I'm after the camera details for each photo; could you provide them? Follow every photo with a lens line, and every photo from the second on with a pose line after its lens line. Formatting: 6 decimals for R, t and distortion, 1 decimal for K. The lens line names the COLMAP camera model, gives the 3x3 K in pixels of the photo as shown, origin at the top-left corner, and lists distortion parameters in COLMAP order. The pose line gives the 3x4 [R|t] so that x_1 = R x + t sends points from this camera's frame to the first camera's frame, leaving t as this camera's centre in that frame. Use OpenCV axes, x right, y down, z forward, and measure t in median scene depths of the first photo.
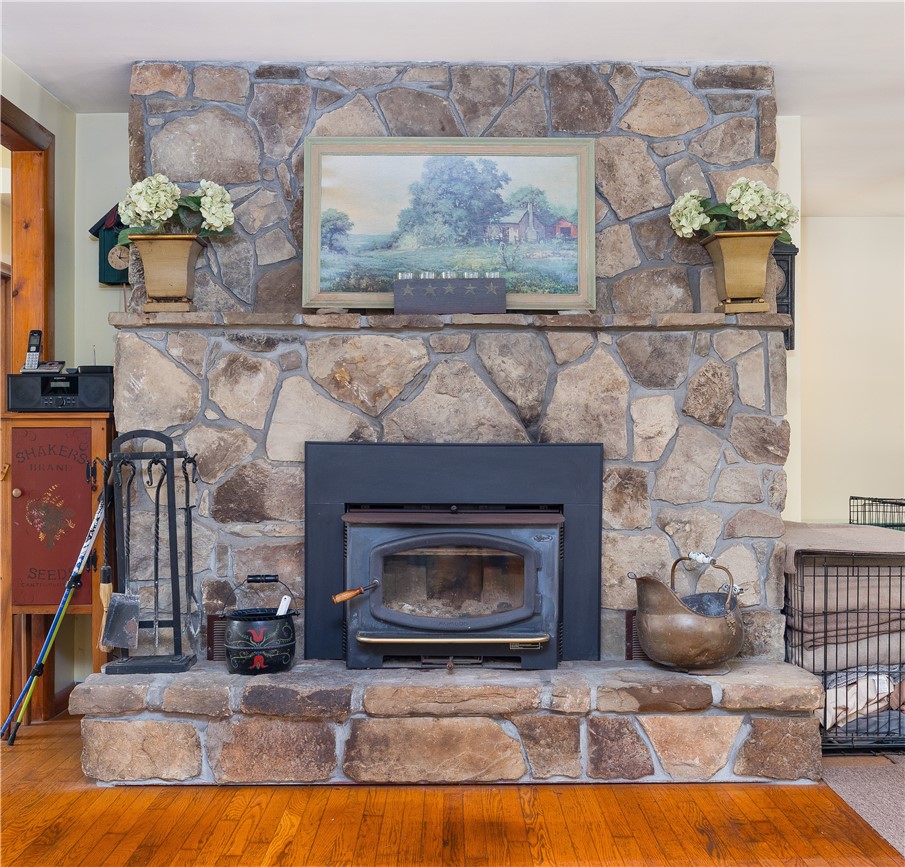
lens RADIAL K [[1139.1, 0, 451.8], [0, 1139.1, 434.6], [0, 0, 1]] dist [0.022749, 0.000000]
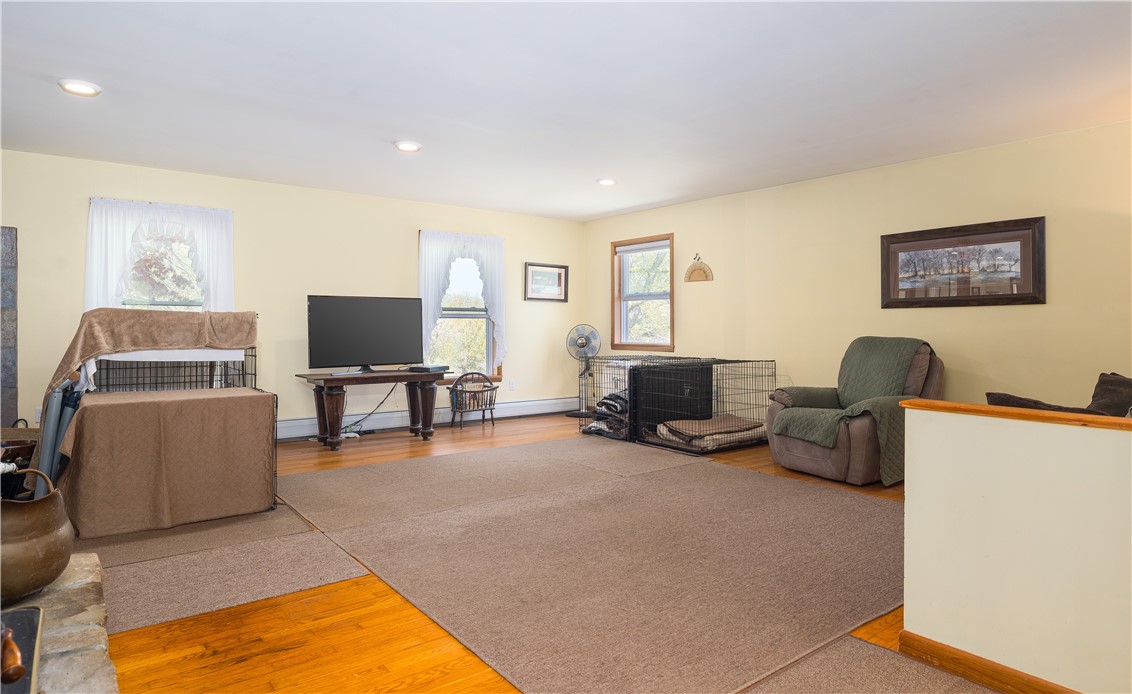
lens RADIAL K [[648.7, 0, 576.6], [0, 648.7, 335.6], [0, 0, 1]] dist [0.001782, 0.000186]
pose [[-0.604805, -0.008760, 0.796325, -0.524907], [0.002012, 0.999919, 0.012528, 0.002163], [-0.796371, 0.009180, -0.604739, 1.129106]]
